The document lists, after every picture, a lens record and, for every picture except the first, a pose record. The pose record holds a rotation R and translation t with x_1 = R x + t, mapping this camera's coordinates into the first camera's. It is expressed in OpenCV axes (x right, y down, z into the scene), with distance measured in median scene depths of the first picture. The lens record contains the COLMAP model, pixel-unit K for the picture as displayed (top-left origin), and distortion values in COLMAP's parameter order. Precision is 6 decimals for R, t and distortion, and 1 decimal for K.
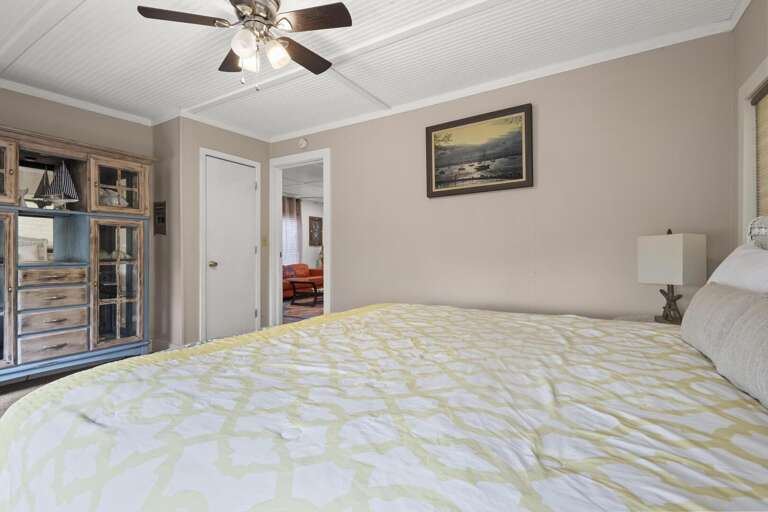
lens RADIAL K [[357.4, 0, 383.0], [0, 357.4, 255.6], [0, 0, 1]] dist [0.004524, 0.000527]
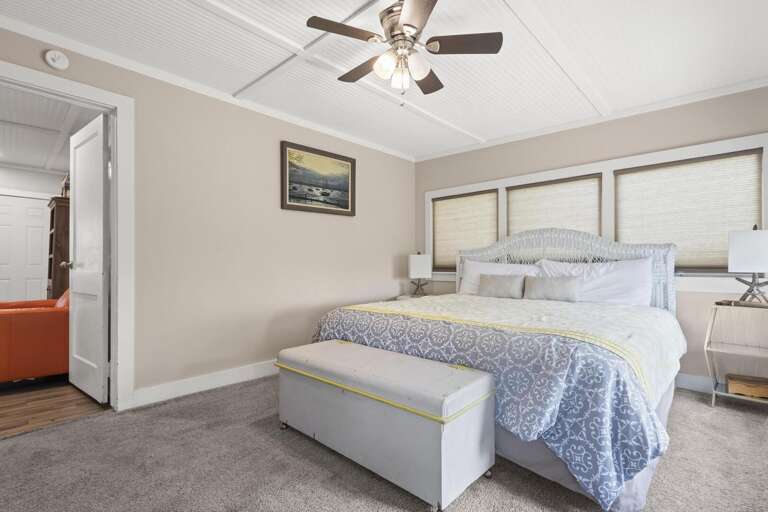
lens RADIAL K [[357.4, 0, 382.7], [0, 357.4, 257.8], [0, 0, 1]] dist [0.004524, 0.000527]
pose [[0.208399, 0.016663, 0.977902, -0.870160], [0.002123, 0.999845, -0.017490, -0.002003], [-0.978042, 0.005721, 0.208332, 0.535578]]
